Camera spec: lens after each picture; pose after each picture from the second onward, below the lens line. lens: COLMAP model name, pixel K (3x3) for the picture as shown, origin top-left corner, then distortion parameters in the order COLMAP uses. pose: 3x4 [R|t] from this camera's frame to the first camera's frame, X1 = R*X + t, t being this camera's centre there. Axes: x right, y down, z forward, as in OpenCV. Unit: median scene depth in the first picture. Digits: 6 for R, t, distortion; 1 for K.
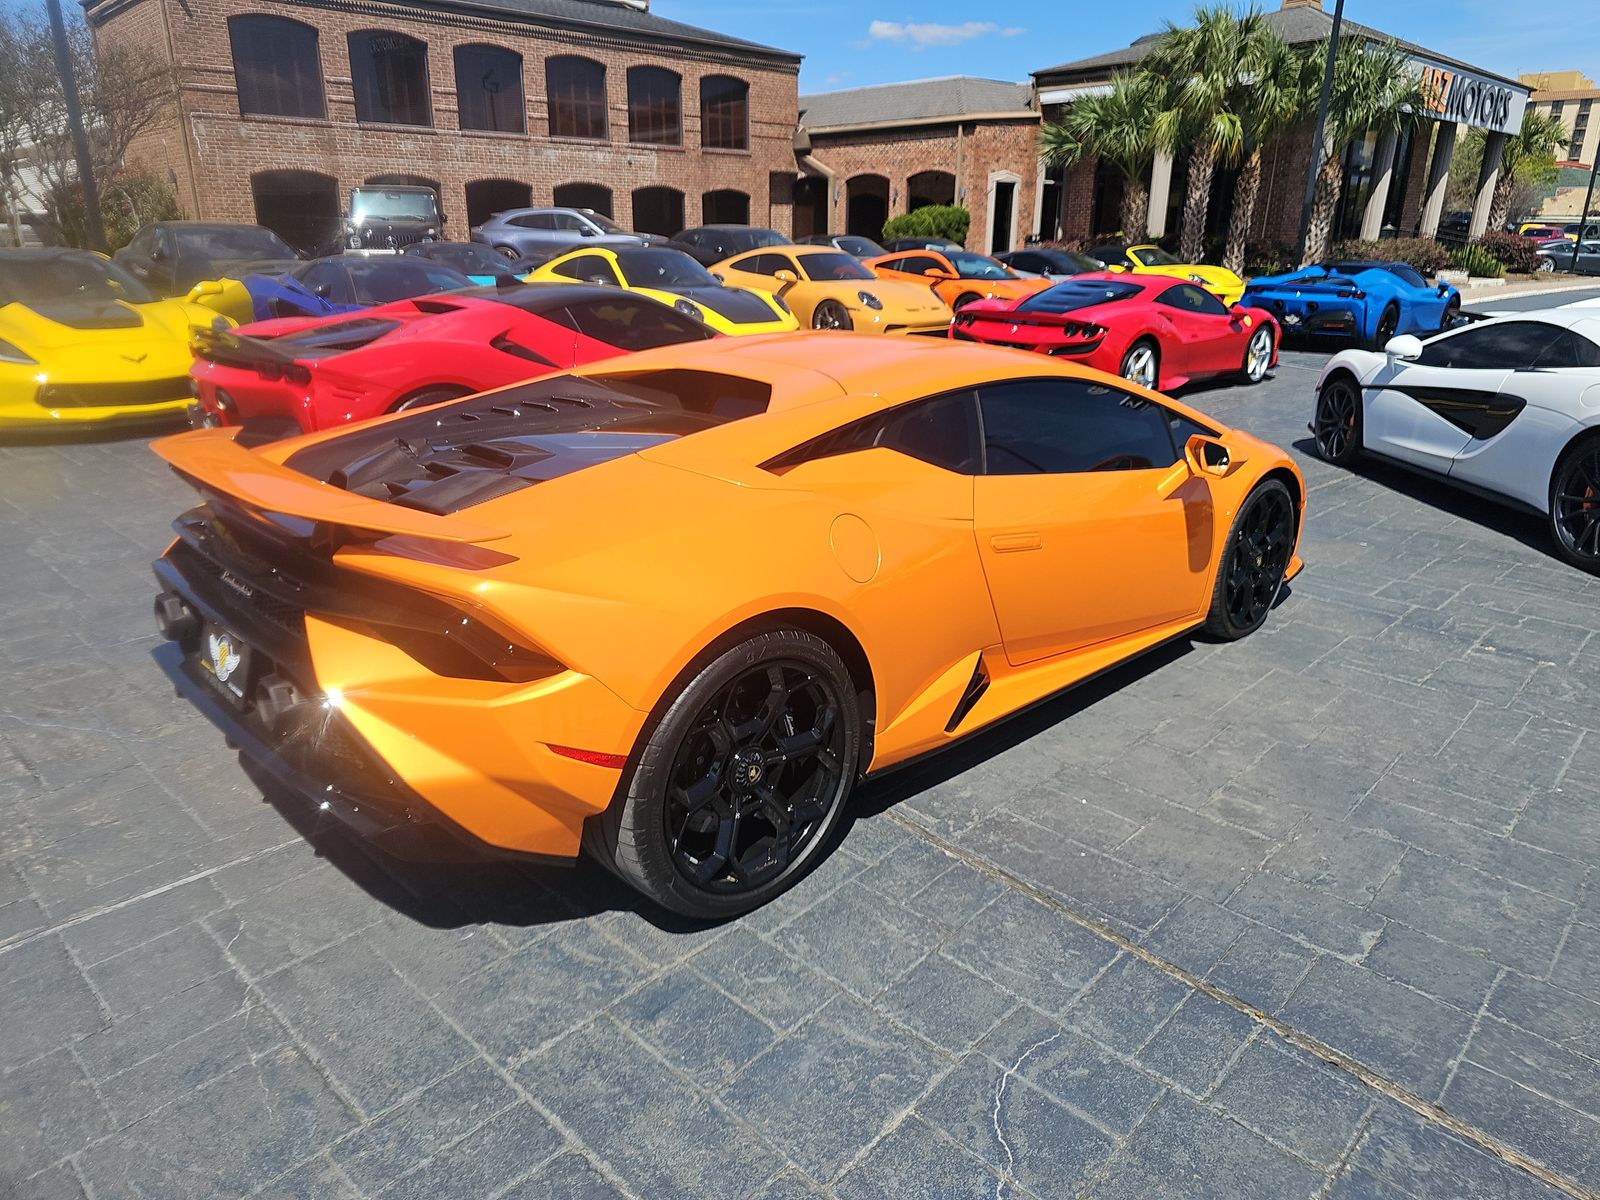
lens RADIAL K [[1066.3, 0, 797.3], [0, 1066.3, 599.0], [0, 0, 1]] dist [0.033419, -0.024294]
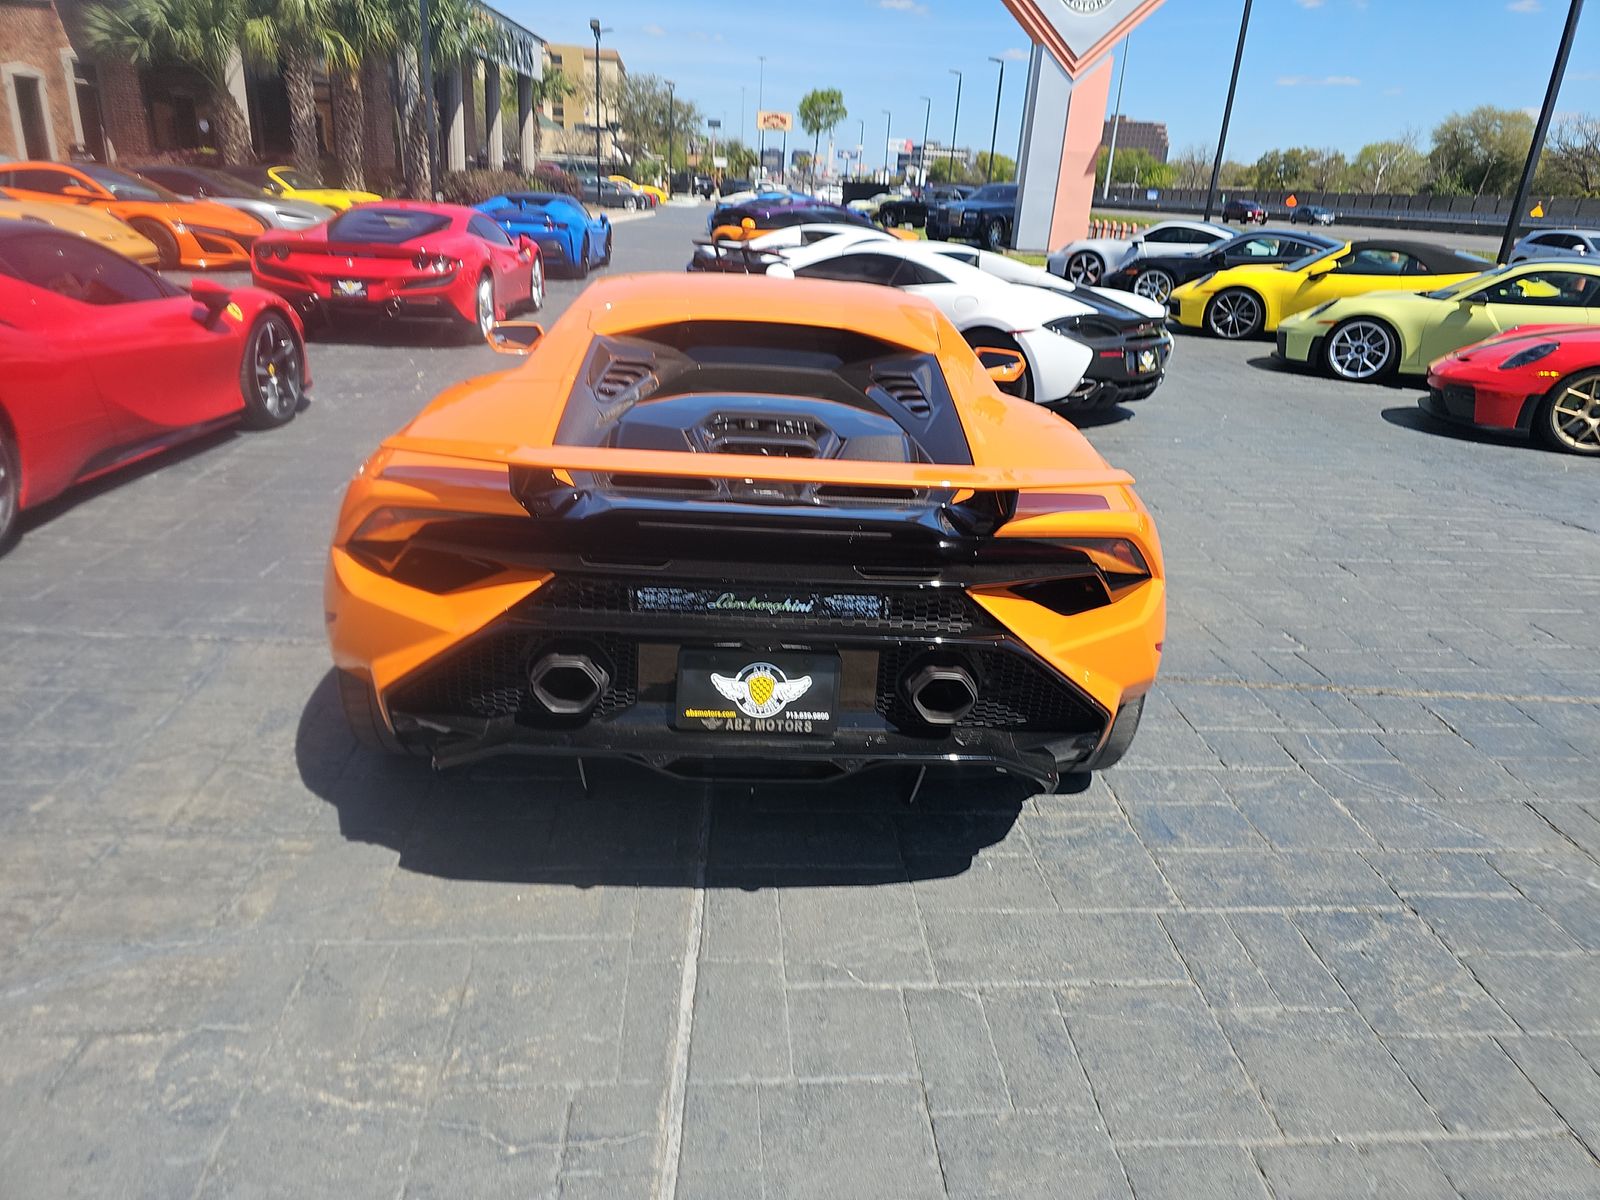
lens RADIAL K [[1066.3, 0, 805.1], [0, 1066.3, 587.2], [0, 0, 1]] dist [0.033419, -0.024294]
pose [[0.667985, -0.238288, 0.704993, -0.747171], [0.199038, 0.970043, 0.139286, -0.093762], [-0.717064, 0.047280, 0.695402, 0.252788]]
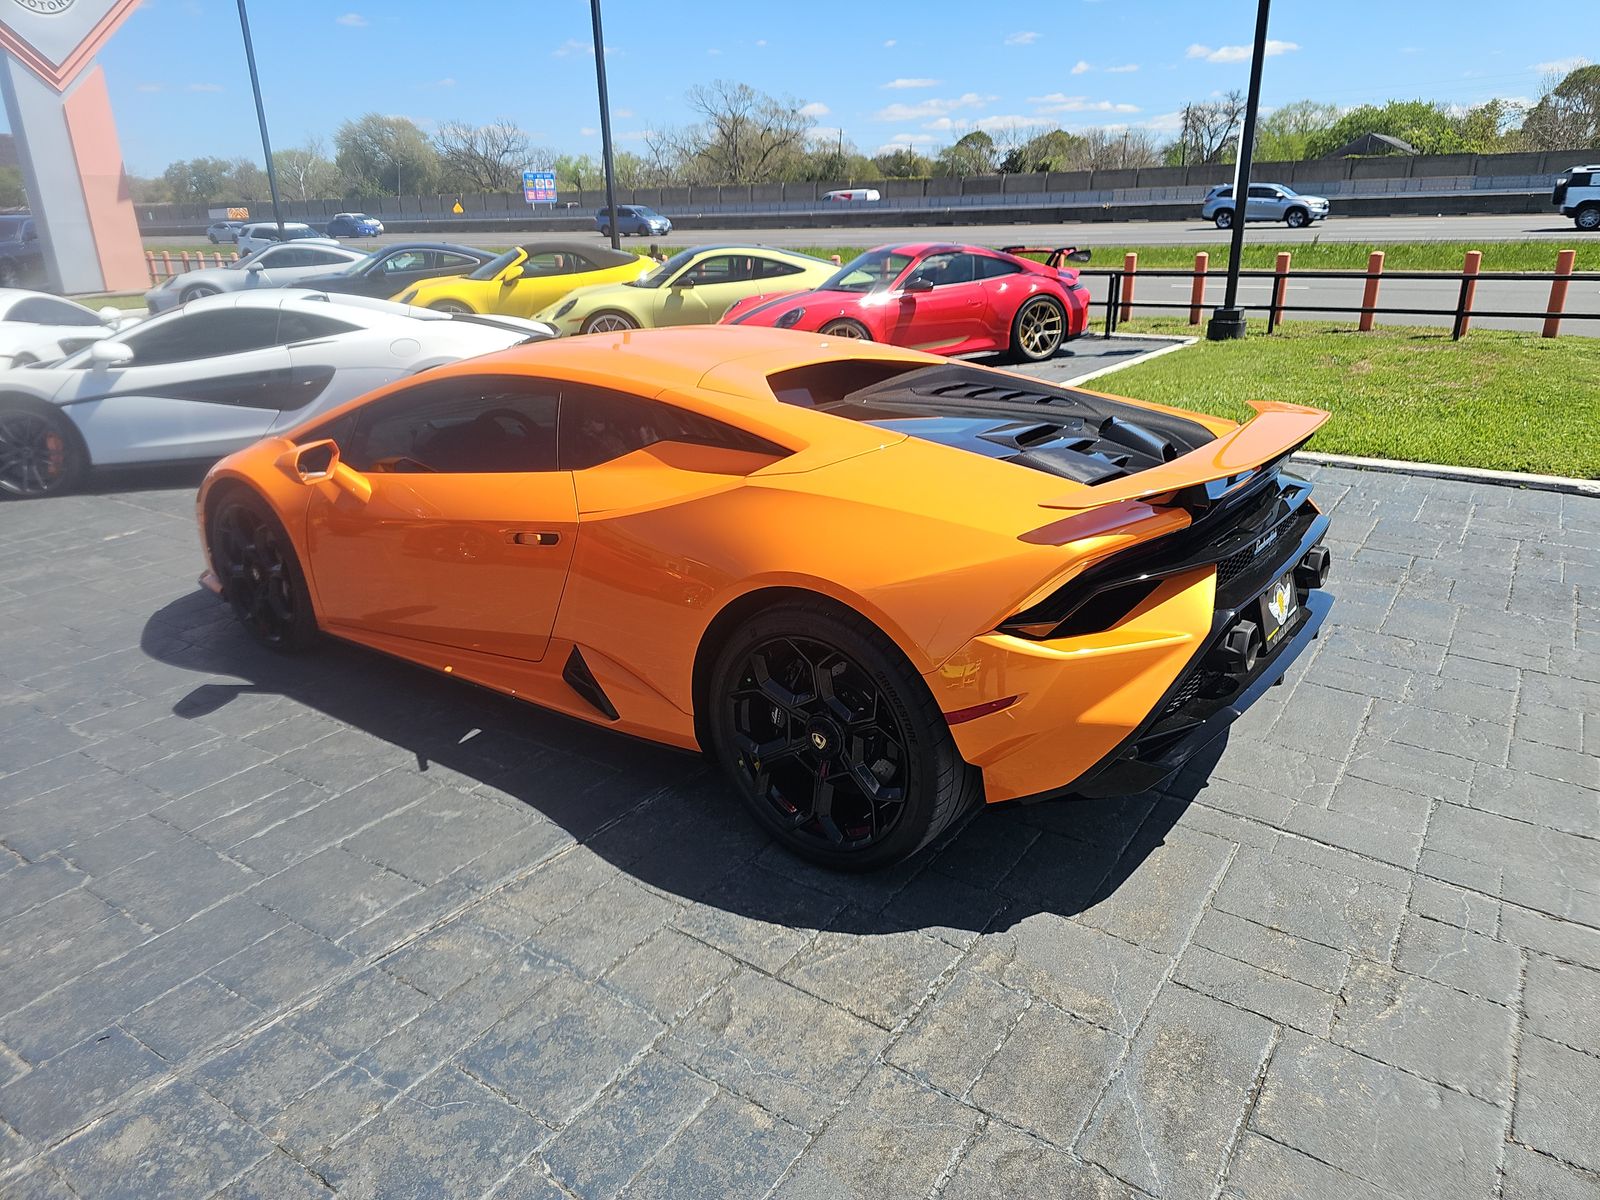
lens RADIAL K [[1066.3, 0, 806.5], [0, 1066.3, 613.5], [0, 0, 1]] dist [0.033419, -0.024294]
pose [[-0.144785, -0.355645, 0.923338, -1.038419], [0.346600, 0.855817, 0.383987, -0.381717], [-0.926772, 0.375624, -0.000643, 1.012814]]
